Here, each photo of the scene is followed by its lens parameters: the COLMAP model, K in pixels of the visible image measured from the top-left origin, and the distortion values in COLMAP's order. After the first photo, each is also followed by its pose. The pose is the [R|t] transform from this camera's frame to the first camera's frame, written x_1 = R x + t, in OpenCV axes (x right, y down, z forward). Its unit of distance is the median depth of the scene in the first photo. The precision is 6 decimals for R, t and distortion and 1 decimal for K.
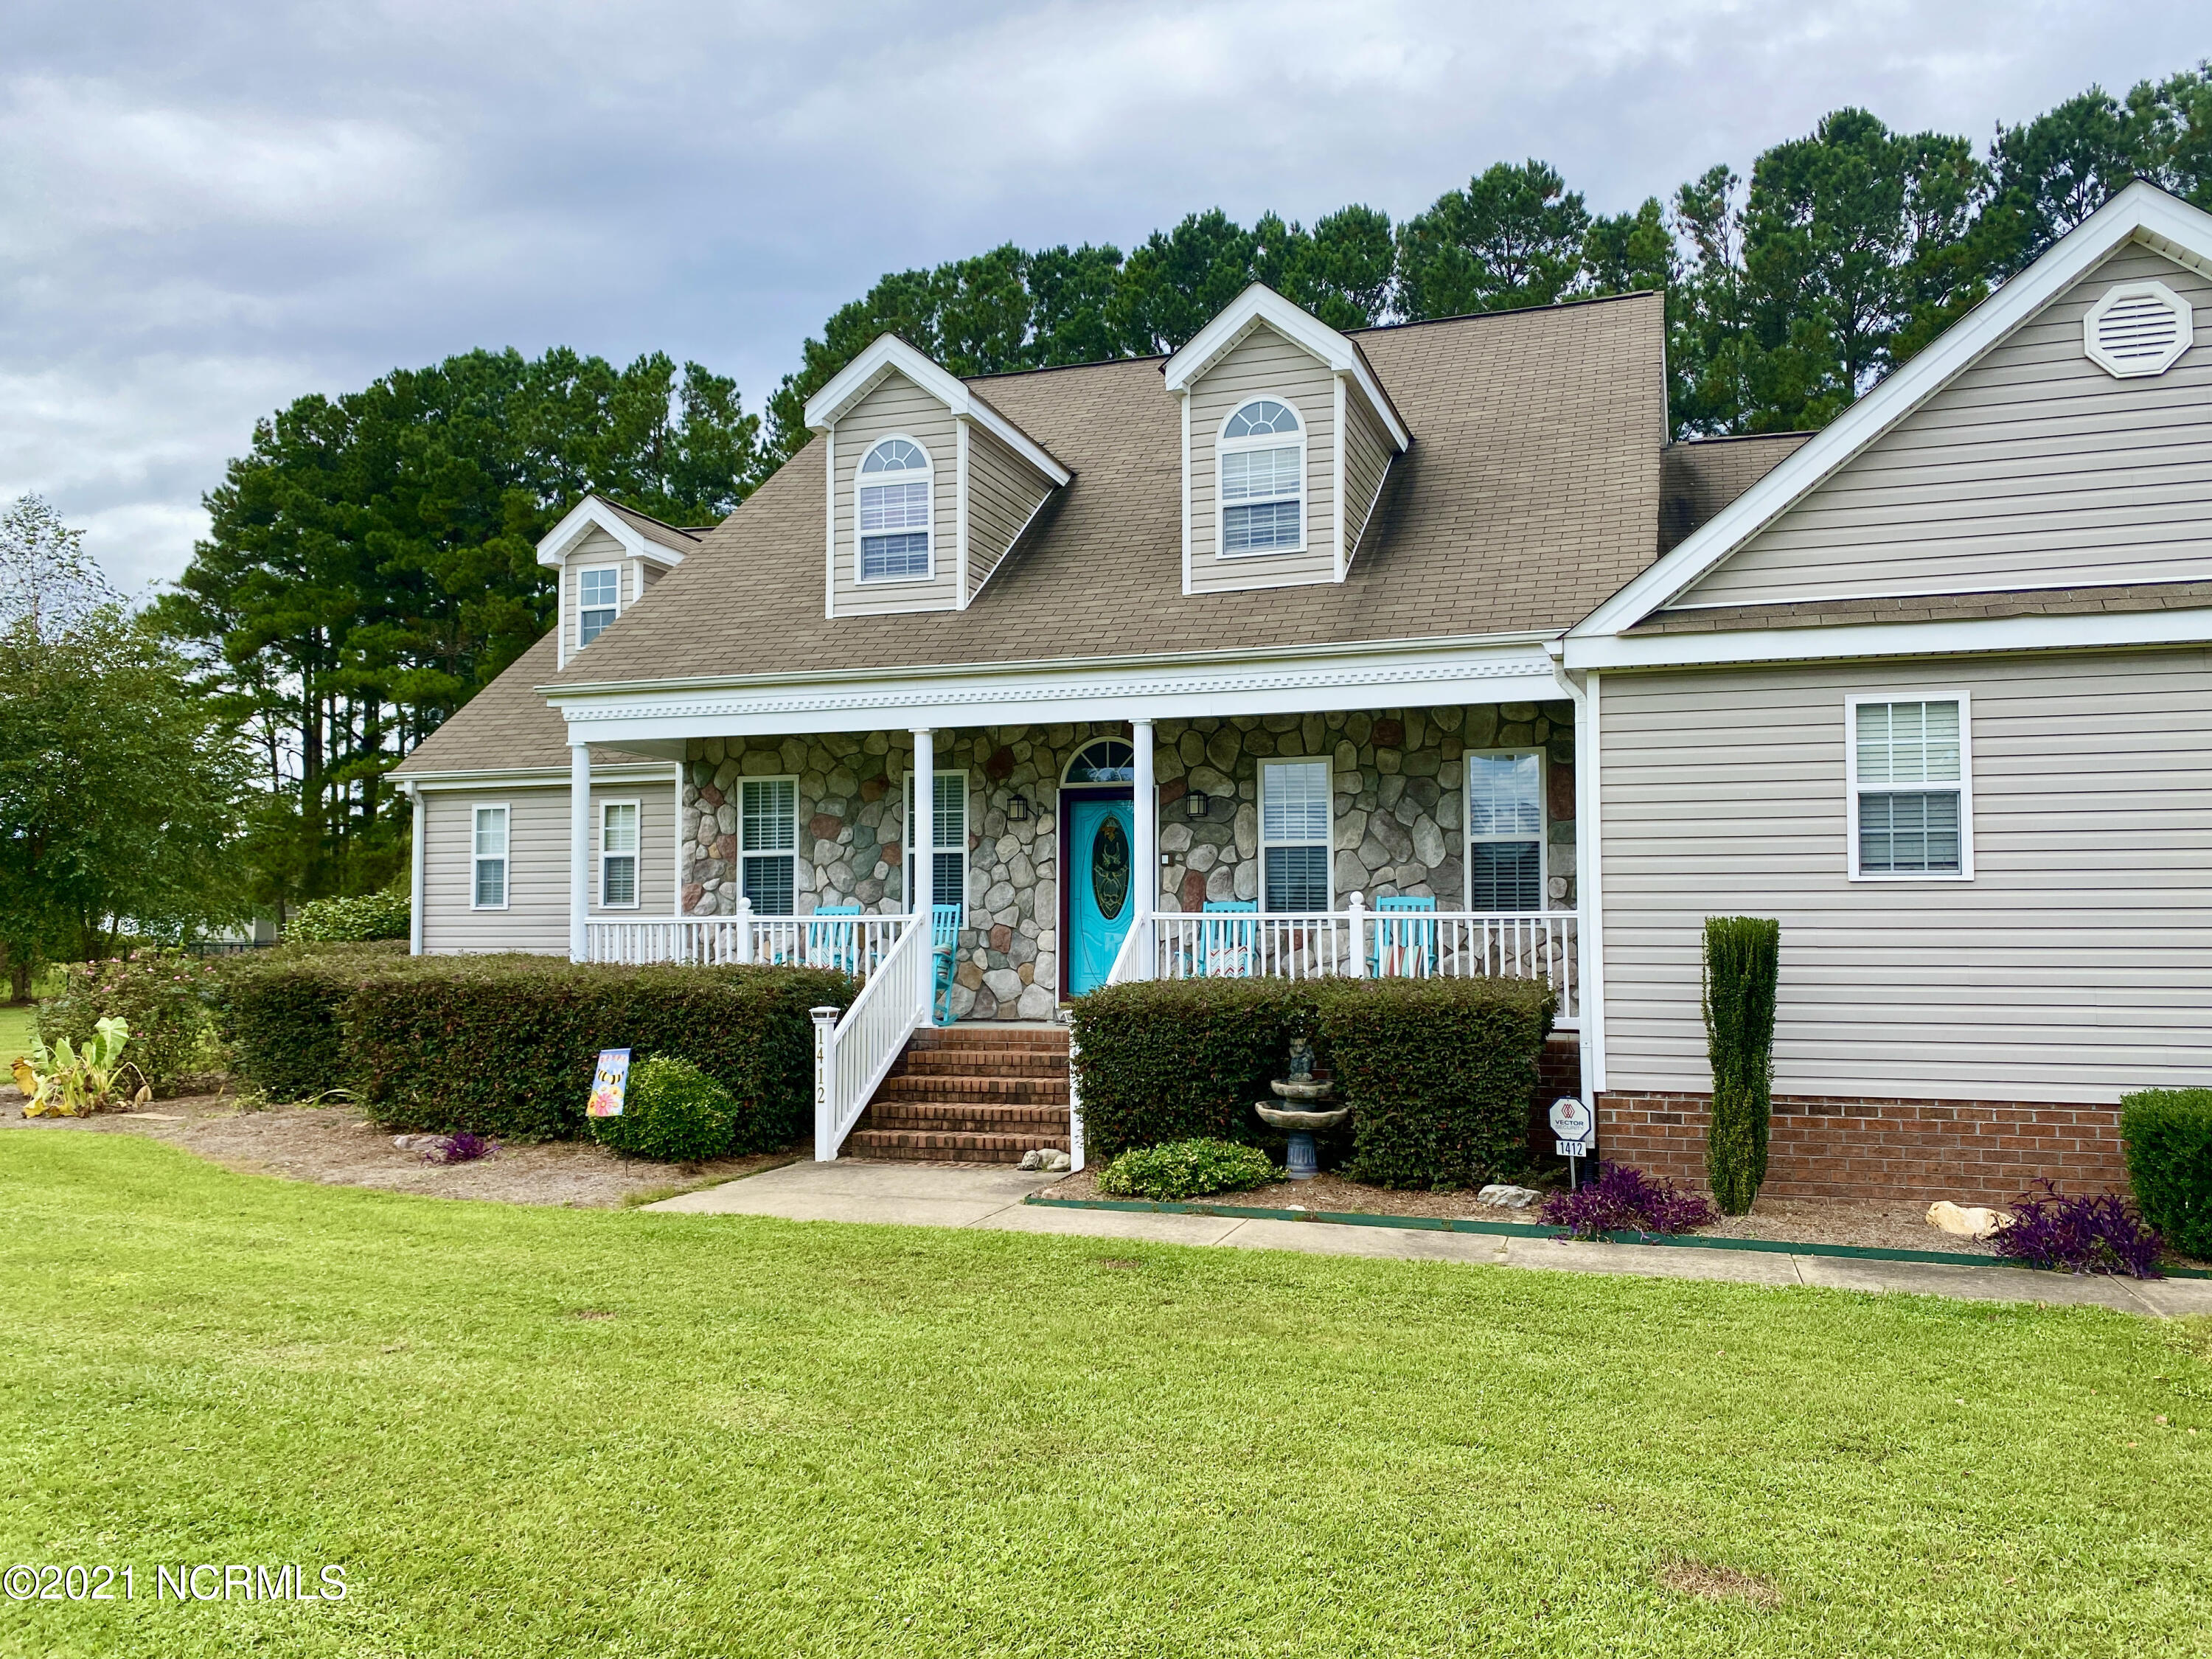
lens RADIAL K [[1703.2, 0, 1106.2], [0, 1703.2, 836.8], [0, 0, 1]] dist [0.037914, -0.038413]
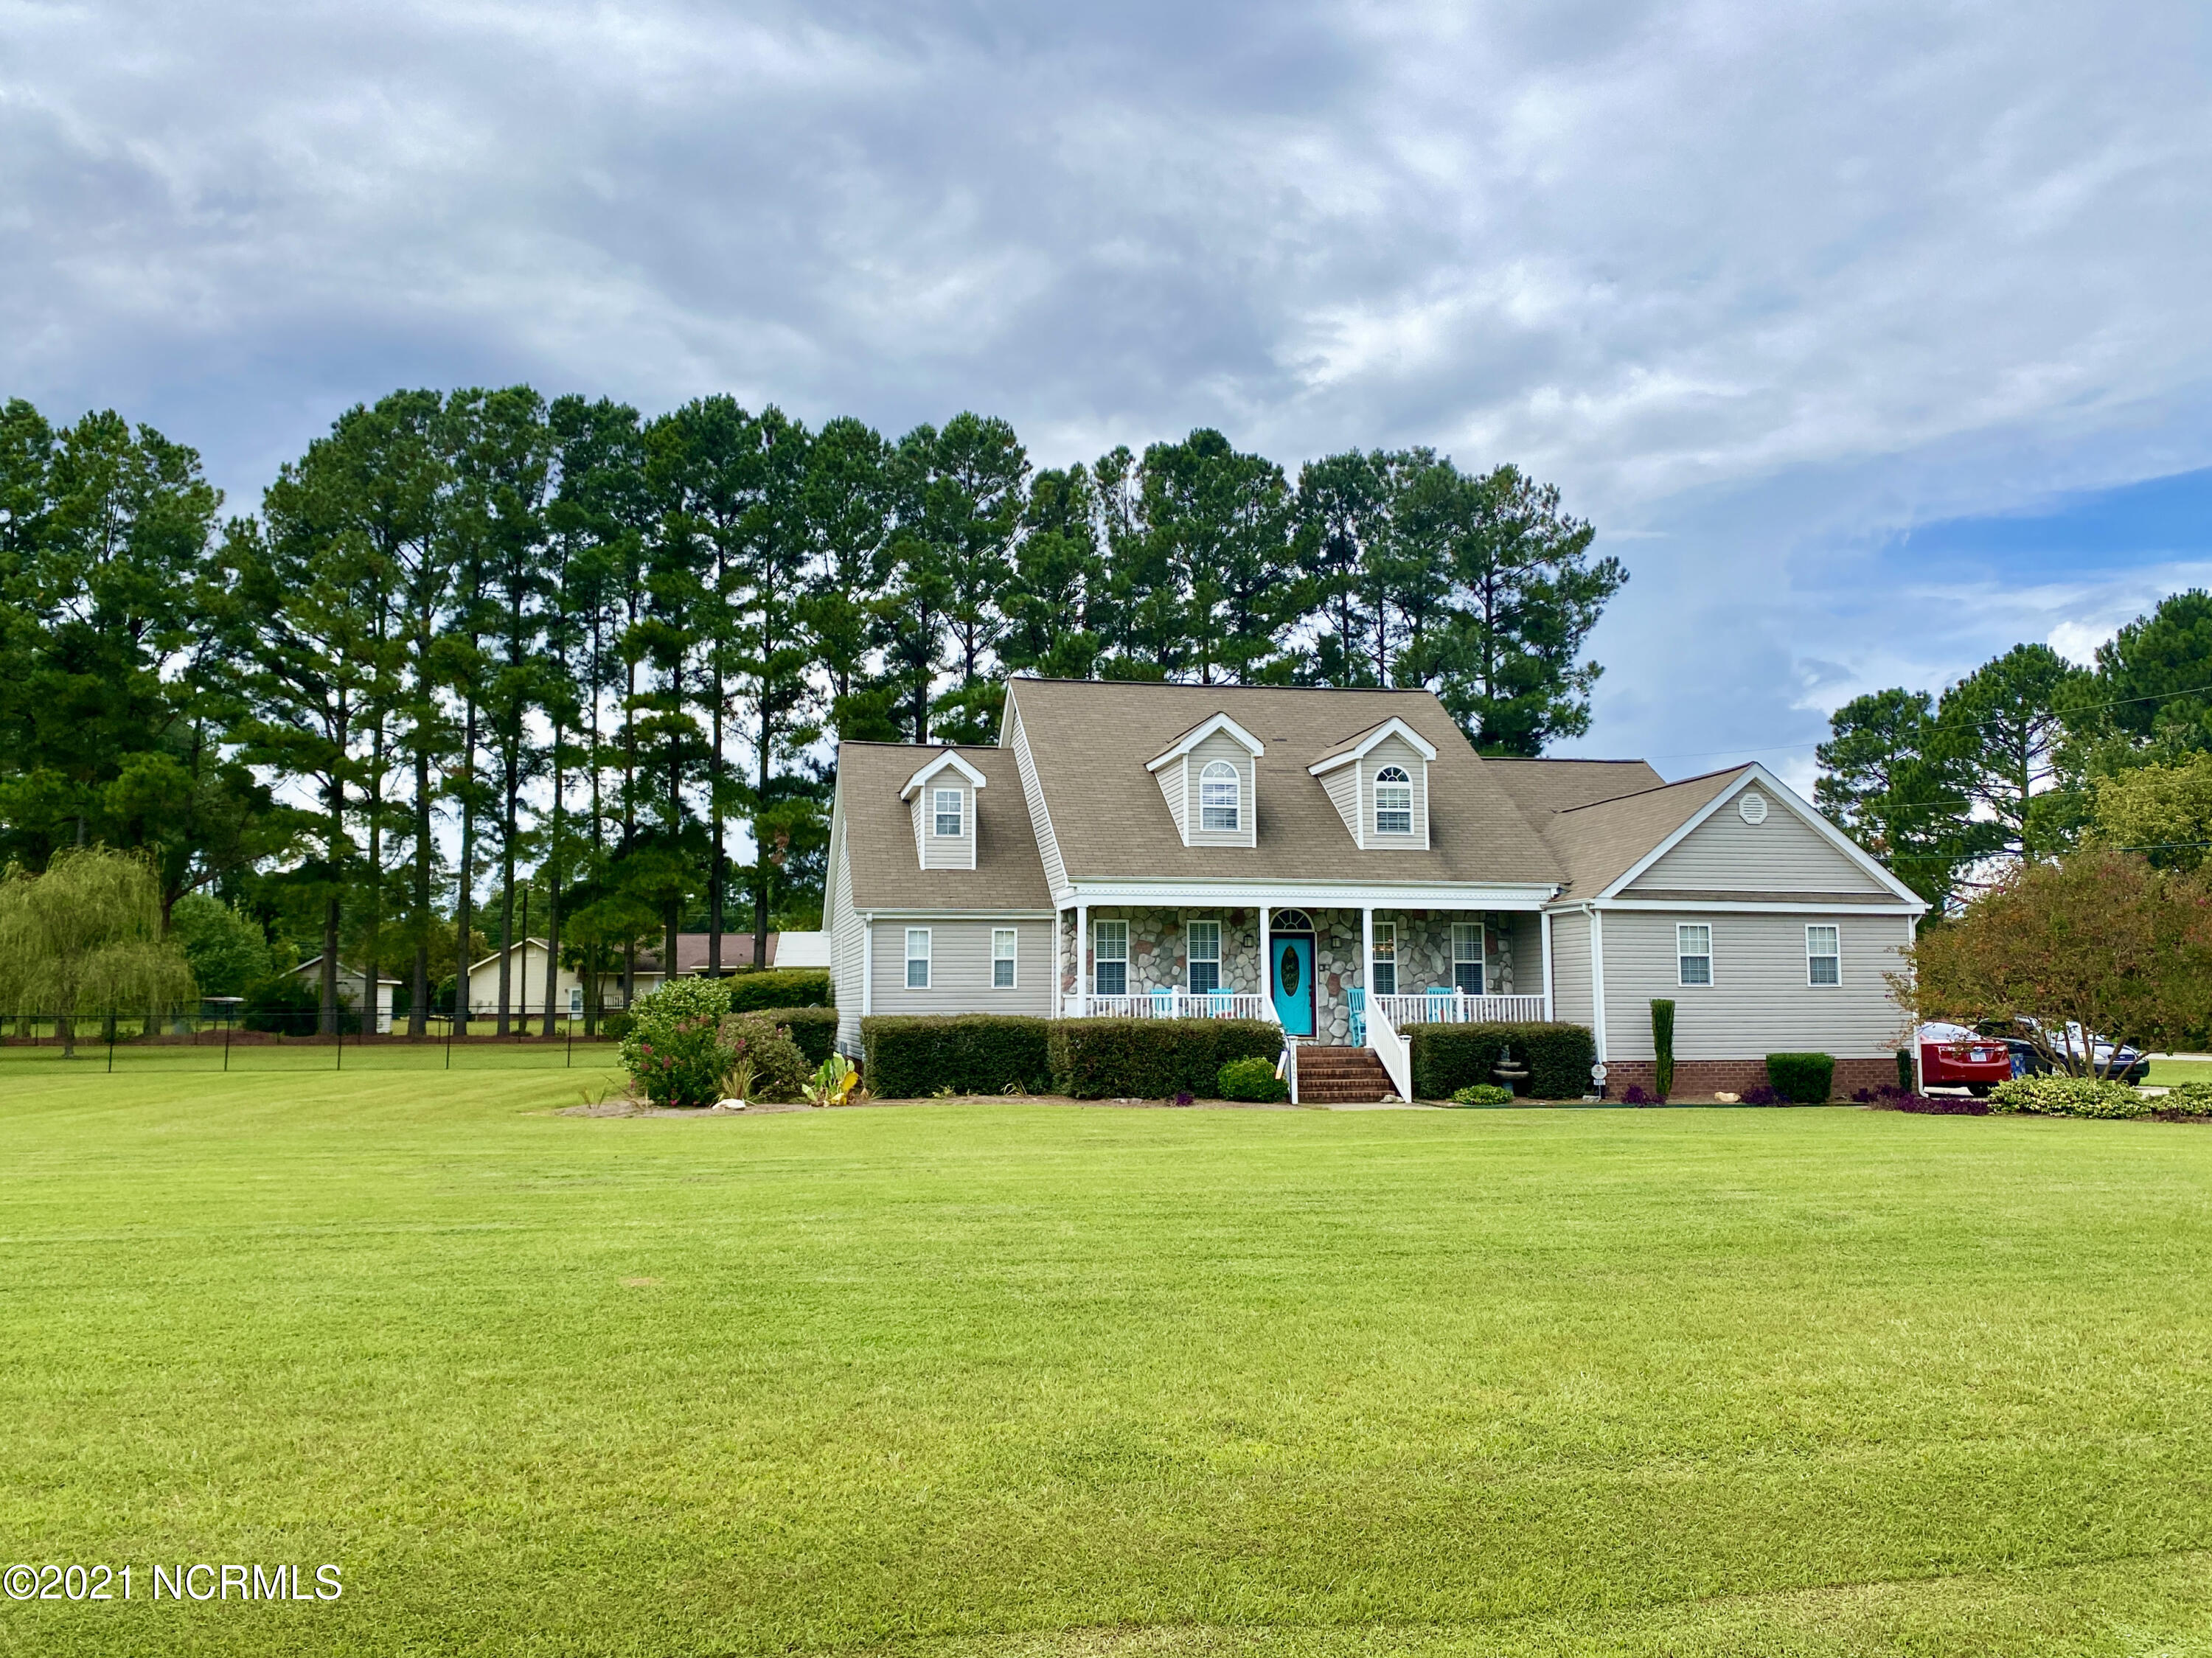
lens RADIAL K [[1703.1, 0, 1099.1], [0, 1703.1, 789.5], [0, 0, 1]] dist [0.037914, -0.038413]
pose [[0.868423, 0.060983, 0.492059, -1.267408], [-0.029094, 0.996965, -0.072211, -0.046922], [-0.494969, 0.048394, 0.867562, -0.714548]]
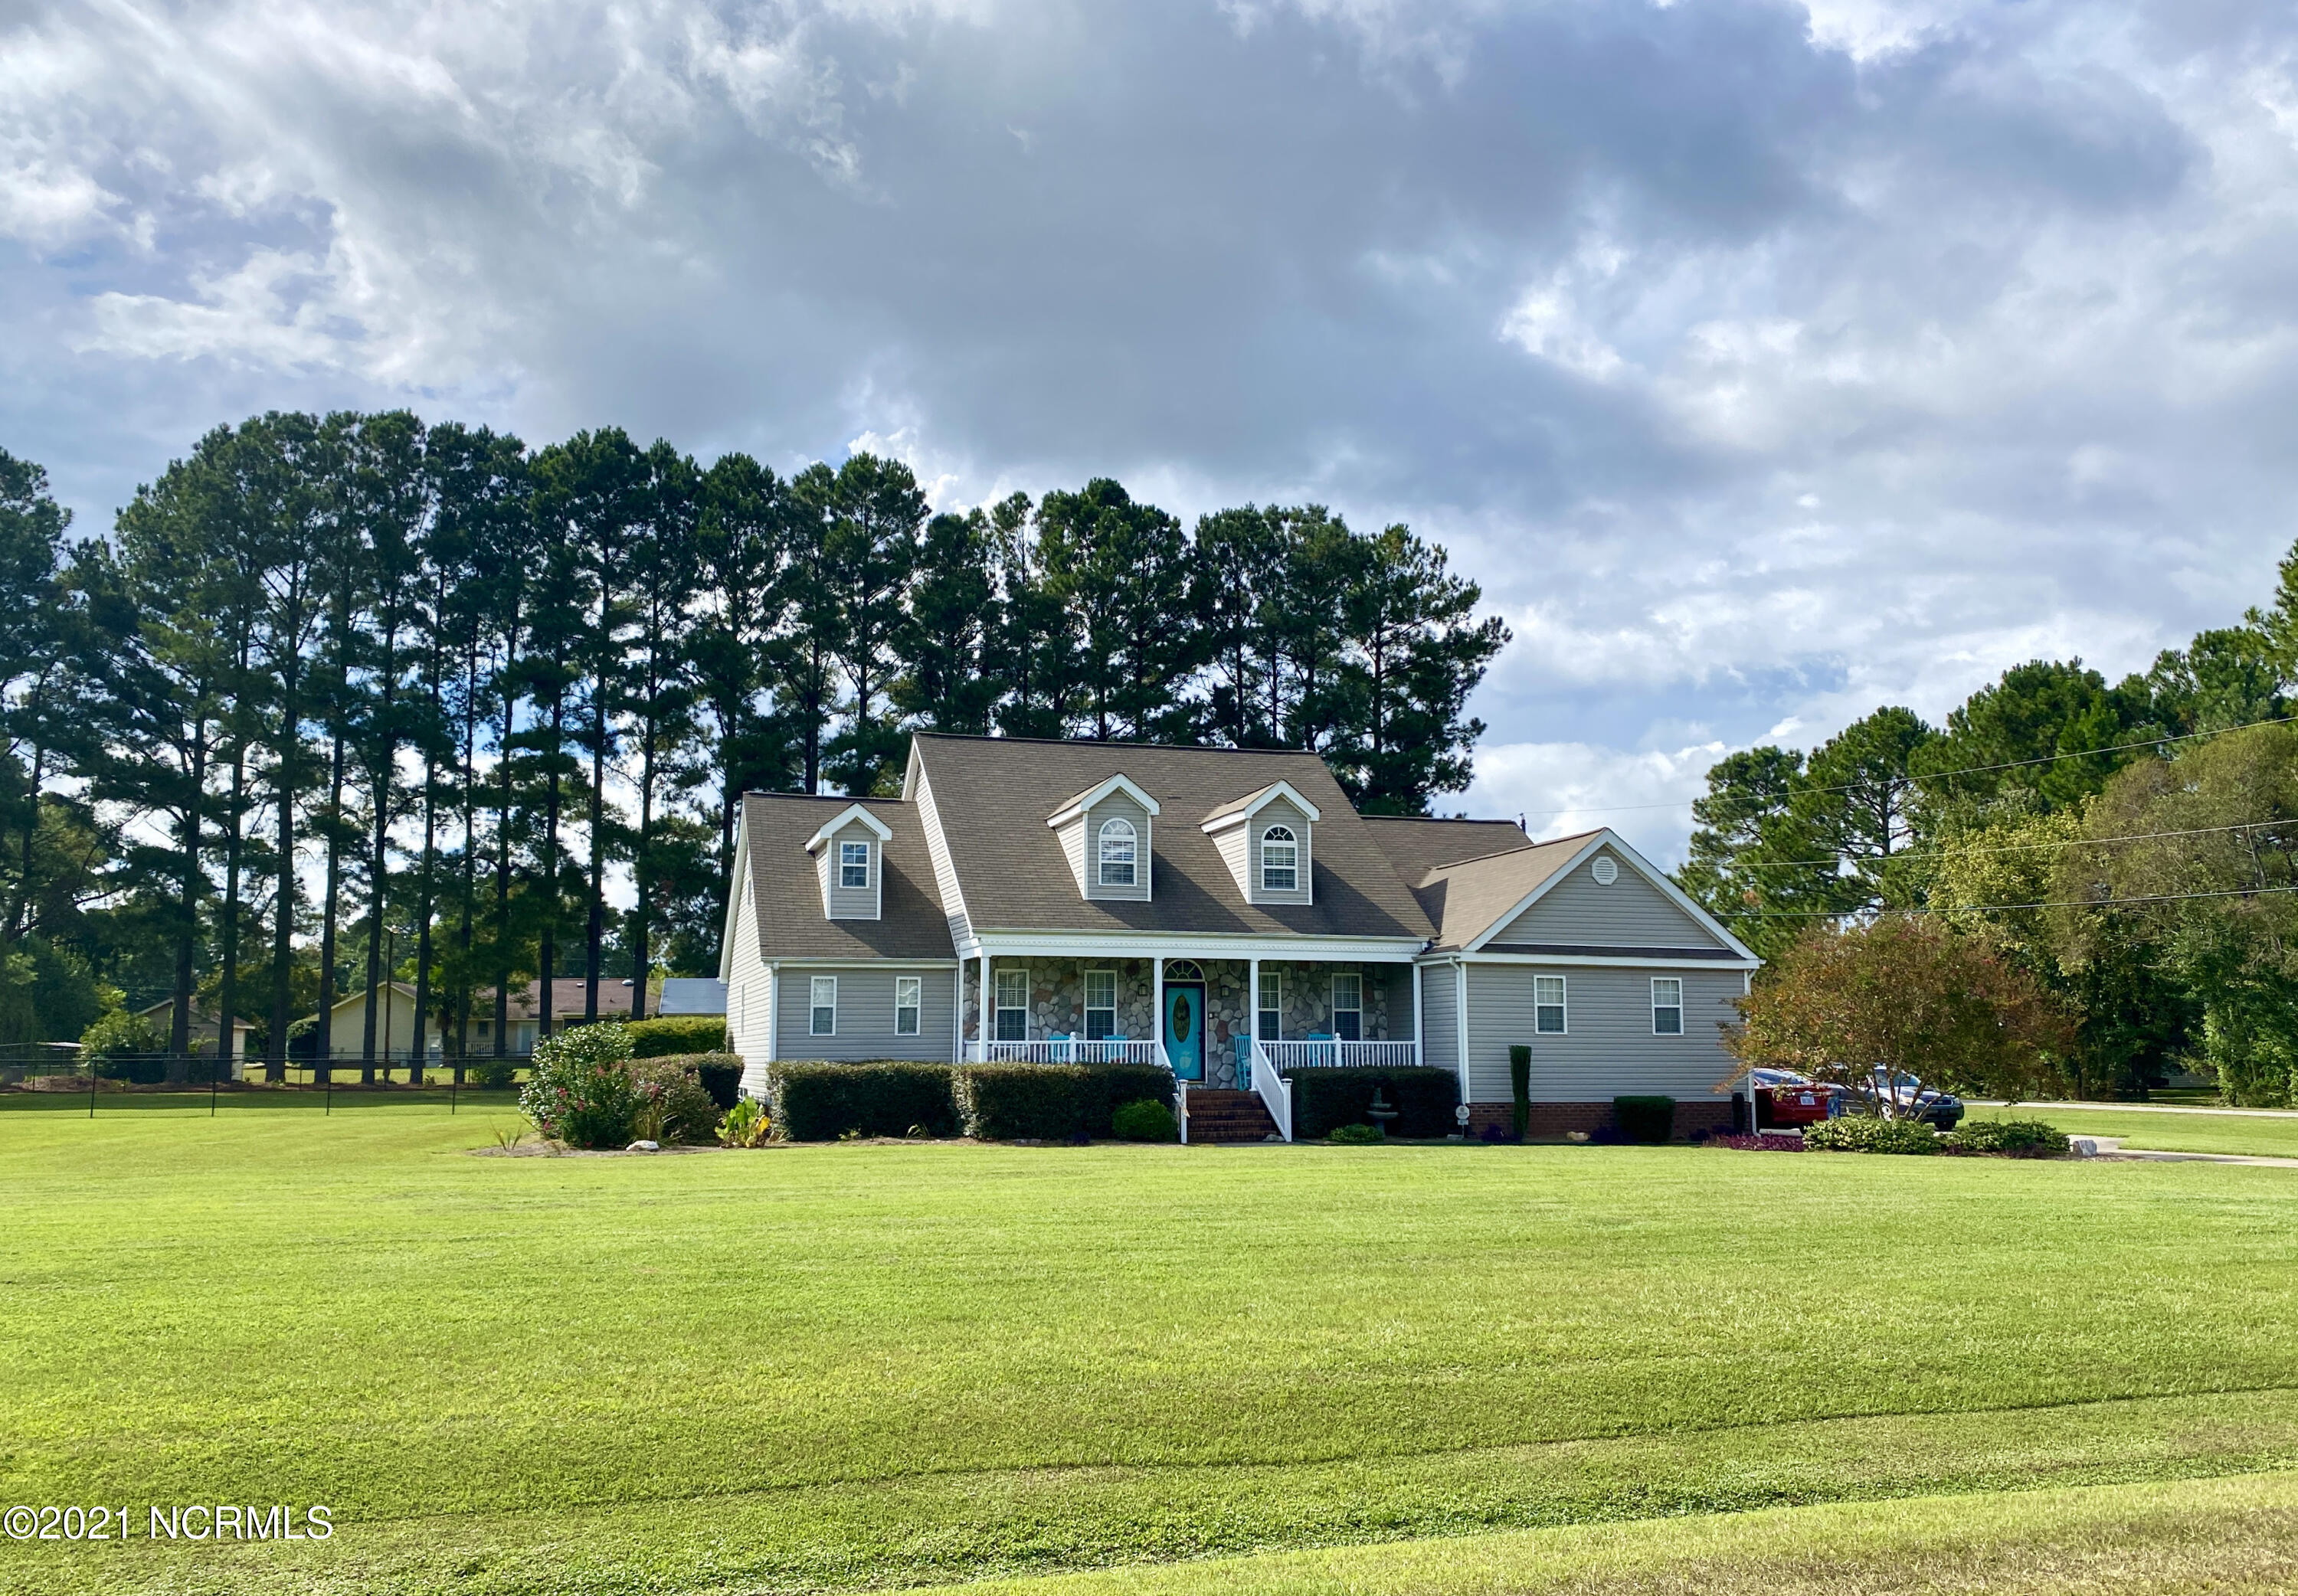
lens RADIAL K [[1771.0, 0, 1142.9], [0, 1771.0, 785.5], [0, 0, 1]] dist [0.046094, -0.036684]
pose [[0.820466, 0.086283, 0.565146, -1.390046], [-0.035709, 0.994350, -0.099968, -0.051948], [-0.570579, 0.061840, 0.818911, -0.882293]]
